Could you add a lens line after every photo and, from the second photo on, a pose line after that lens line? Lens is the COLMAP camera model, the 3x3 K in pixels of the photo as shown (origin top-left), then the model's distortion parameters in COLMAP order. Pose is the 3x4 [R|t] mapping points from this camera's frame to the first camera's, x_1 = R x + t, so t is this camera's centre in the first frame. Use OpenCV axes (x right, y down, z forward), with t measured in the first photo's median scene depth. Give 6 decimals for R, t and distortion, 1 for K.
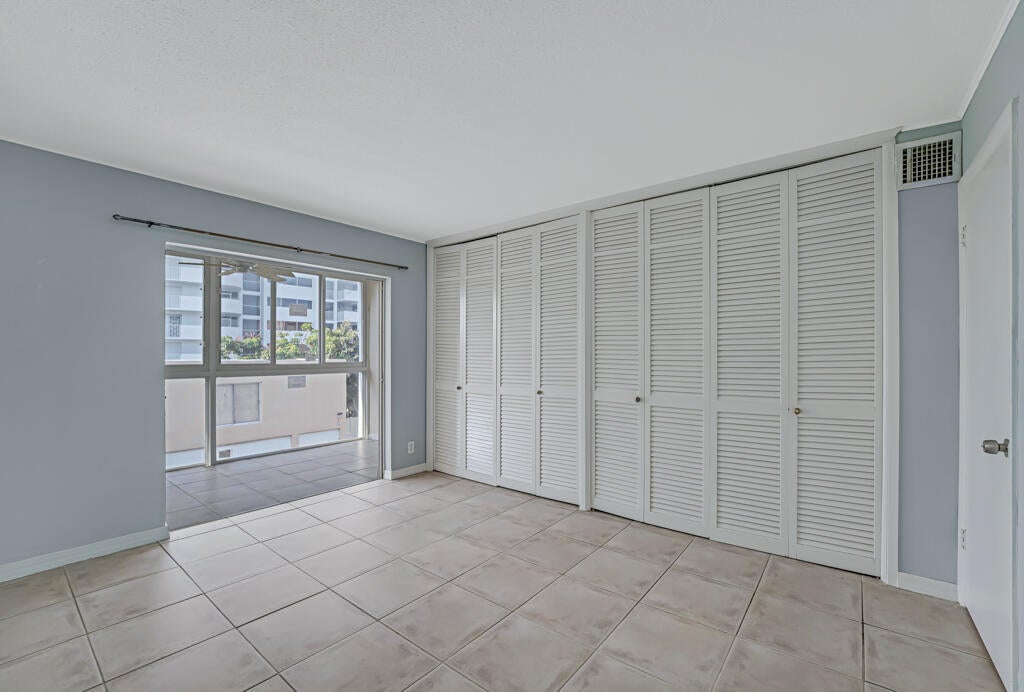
lens RADIAL K [[424.7, 0, 512.0], [0, 424.7, 346.0], [0, 0, 1]] dist [0.000137, -0.000072]
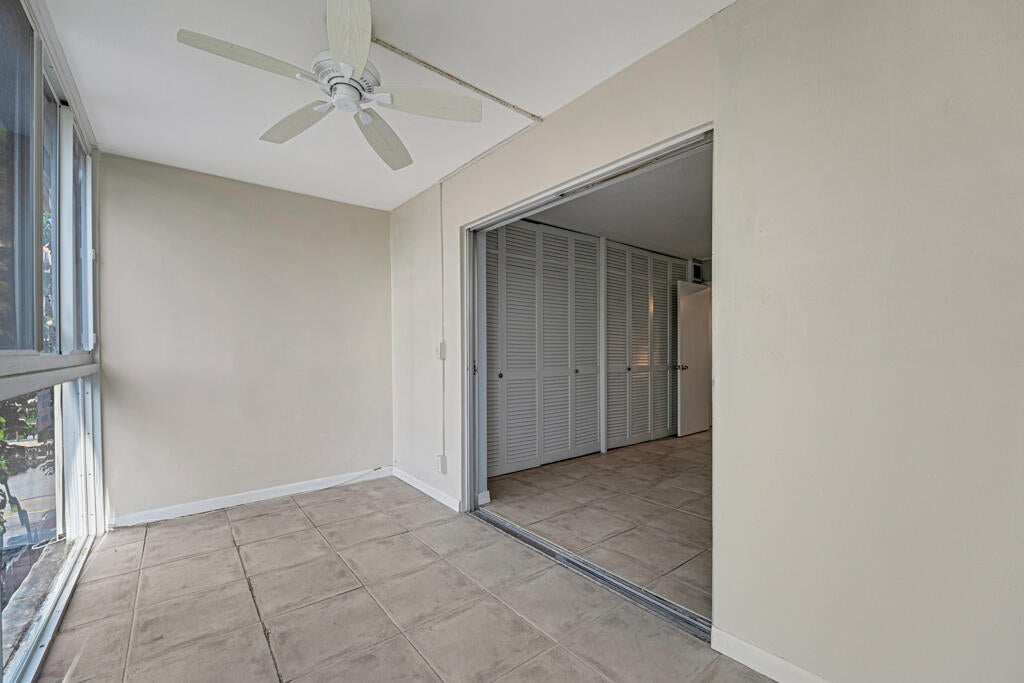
lens RADIAL K [[430.6, 0, 512.0], [0, 430.6, 341.5], [0, 0, 1]] dist [-0.001237, -0.000180]
pose [[0.215936, 0.017169, 0.976257, -1.258218], [-0.021151, 0.999693, -0.012903, 0.047378], [-0.976178, -0.017863, 0.216233, 0.979296]]
